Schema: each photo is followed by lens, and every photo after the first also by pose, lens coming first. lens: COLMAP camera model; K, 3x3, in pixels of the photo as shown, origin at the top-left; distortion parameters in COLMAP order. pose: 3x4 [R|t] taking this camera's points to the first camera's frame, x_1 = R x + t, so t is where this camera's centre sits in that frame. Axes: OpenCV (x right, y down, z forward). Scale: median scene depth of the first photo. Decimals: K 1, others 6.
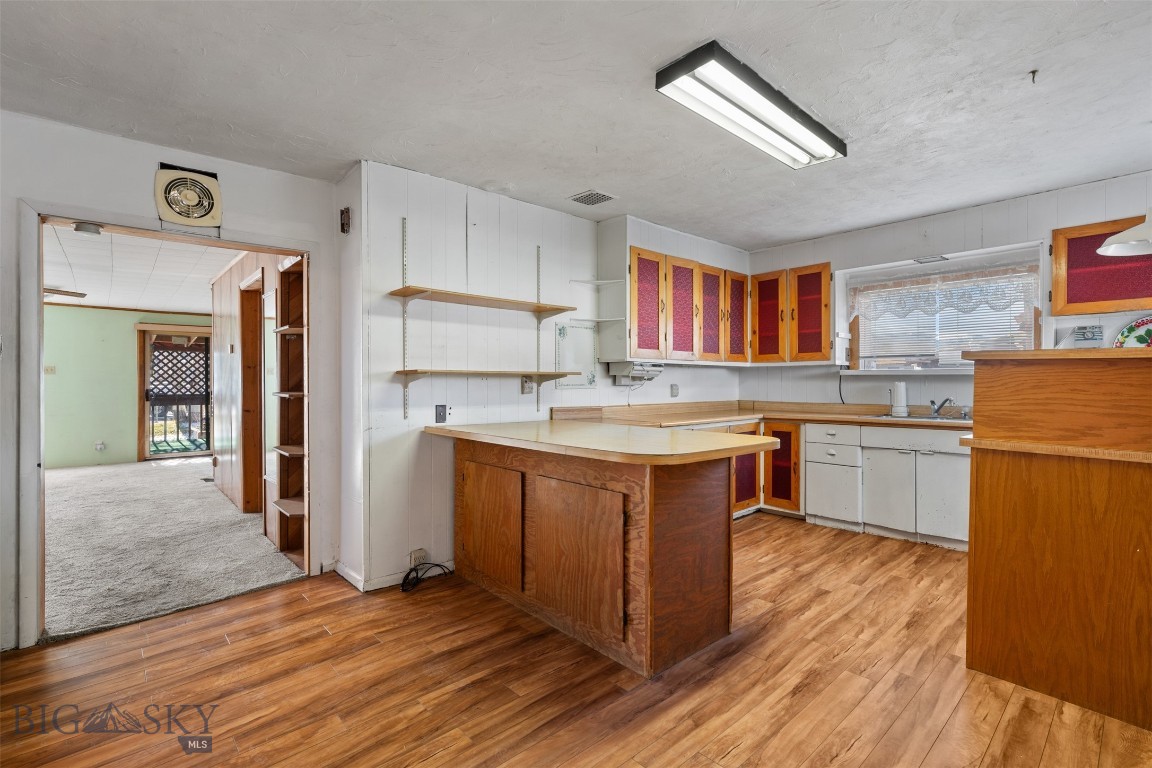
lens RADIAL K [[517.7, 0, 579.2], [0, 517.7, 384.1], [0, 0, 1]] dist [-0.004396, -0.000178]
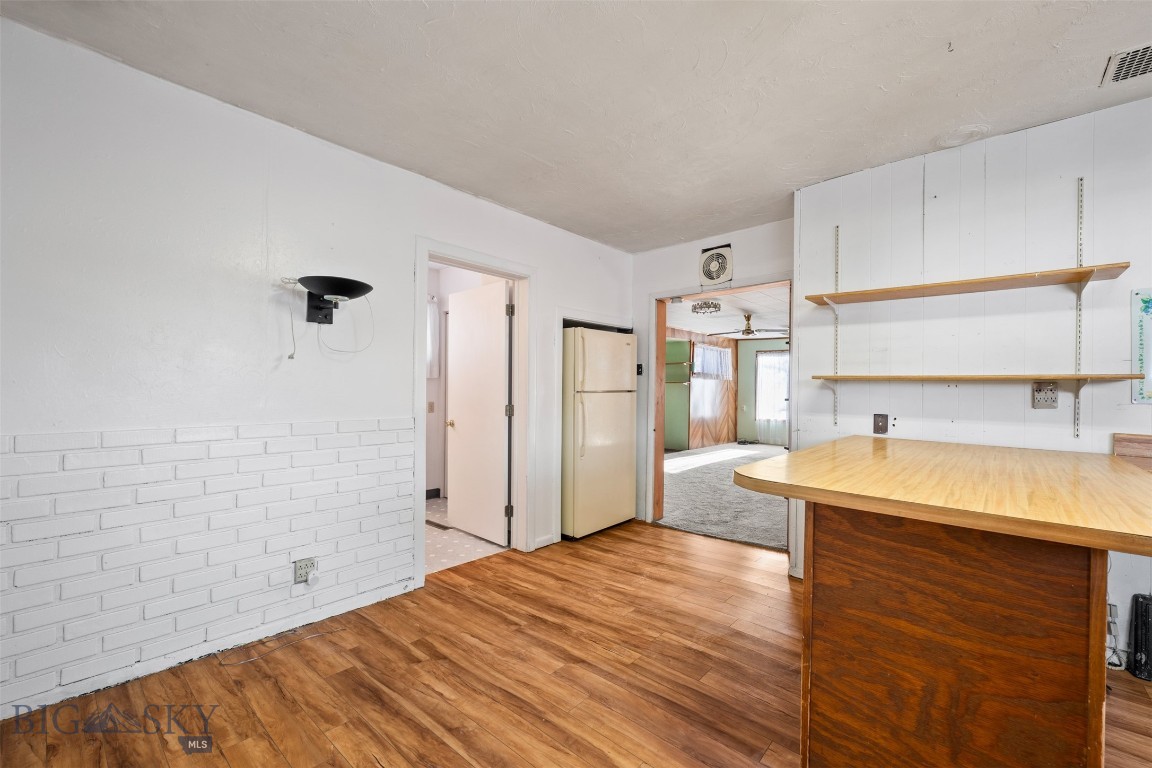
lens RADIAL K [[472.9, 0, 577.4], [0, 472.9, 384.7], [0, 0, 1]] dist [-0.003804, -0.000207]
pose [[0.120473, -0.002721, -0.992713, 0.518560], [-0.016137, 0.999859, -0.004699, 0.001162], [0.992585, 0.016585, 0.120413, 0.391831]]
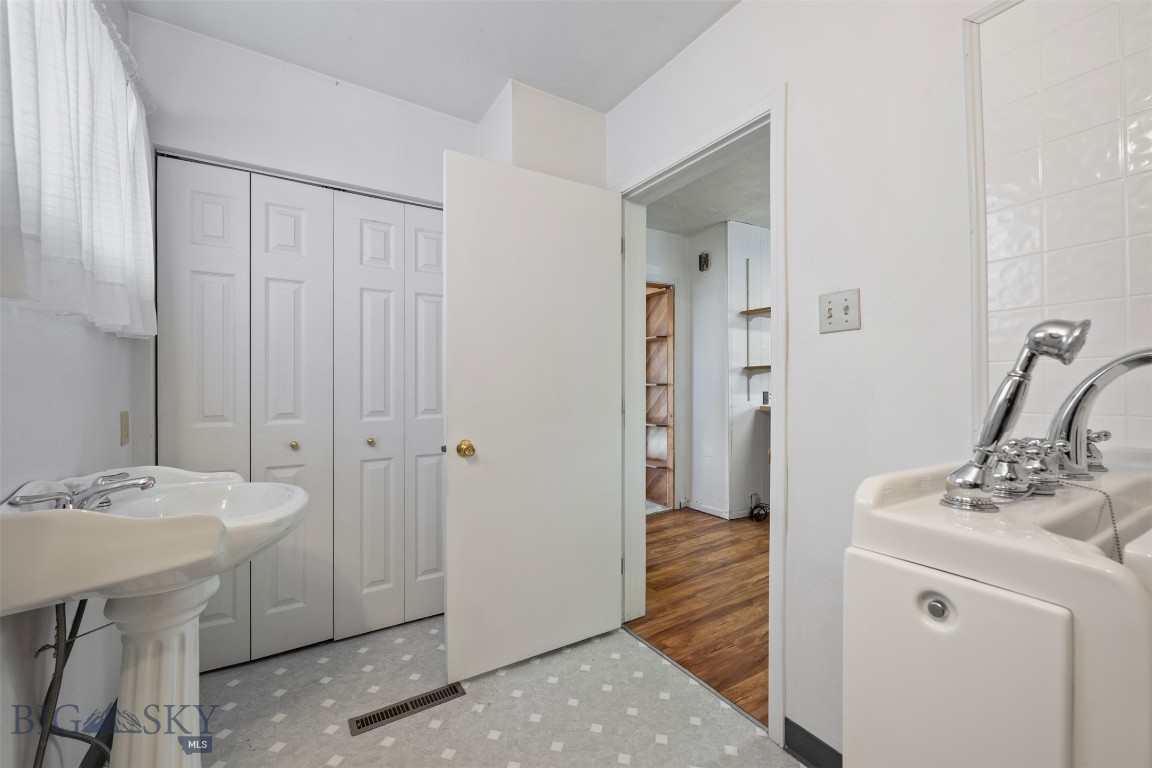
lens RADIAL K [[472.9, 0, 575.3], [0, 472.9, 378.0], [0, 0, 1]] dist [-0.003804, -0.000207]
pose [[0.986324, 0.003225, -0.164784, -0.595504], [-0.004929, 0.999939, -0.009931, 0.019989], [0.164742, 0.010607, 0.986280, -0.361347]]
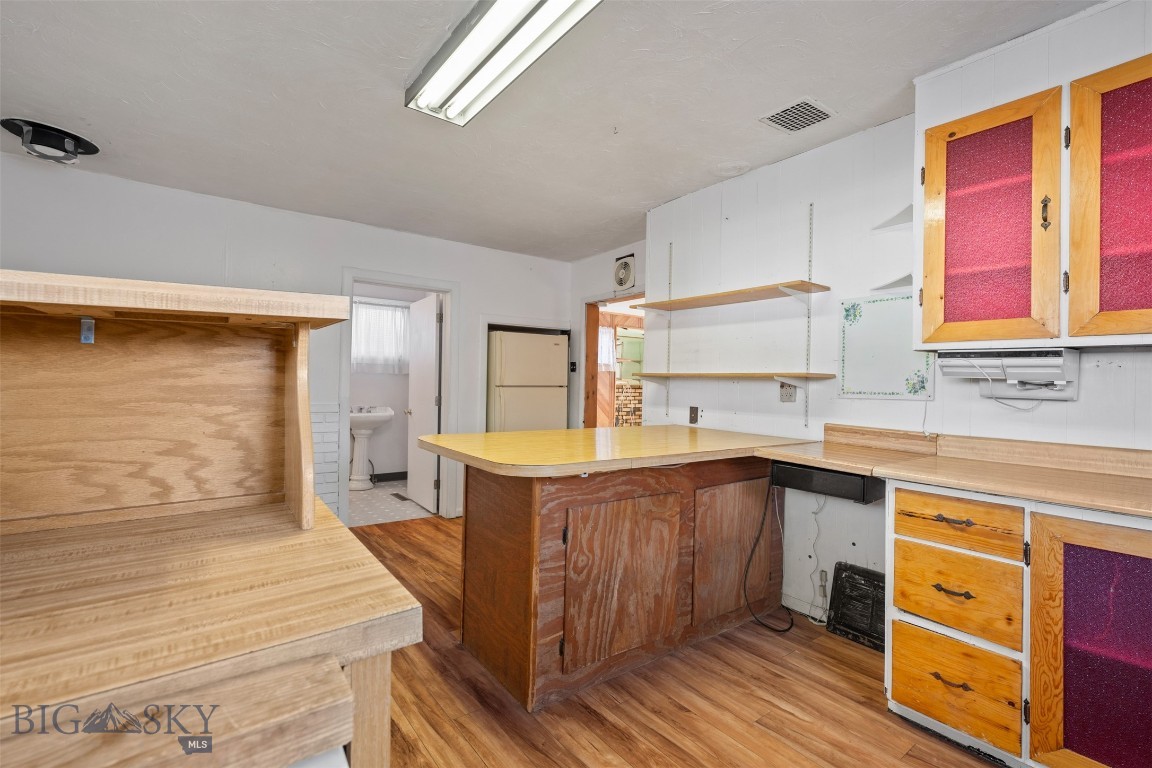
lens RADIAL K [[517.7, 0, 576.6], [0, 517.7, 378.1], [0, 0, 1]] dist [-0.004396, -0.000178]
pose [[-0.083579, -0.008361, -0.996466, 0.839743], [-0.022469, 0.999726, -0.006504, -0.005923], [0.996248, 0.021846, -0.083744, 0.897886]]
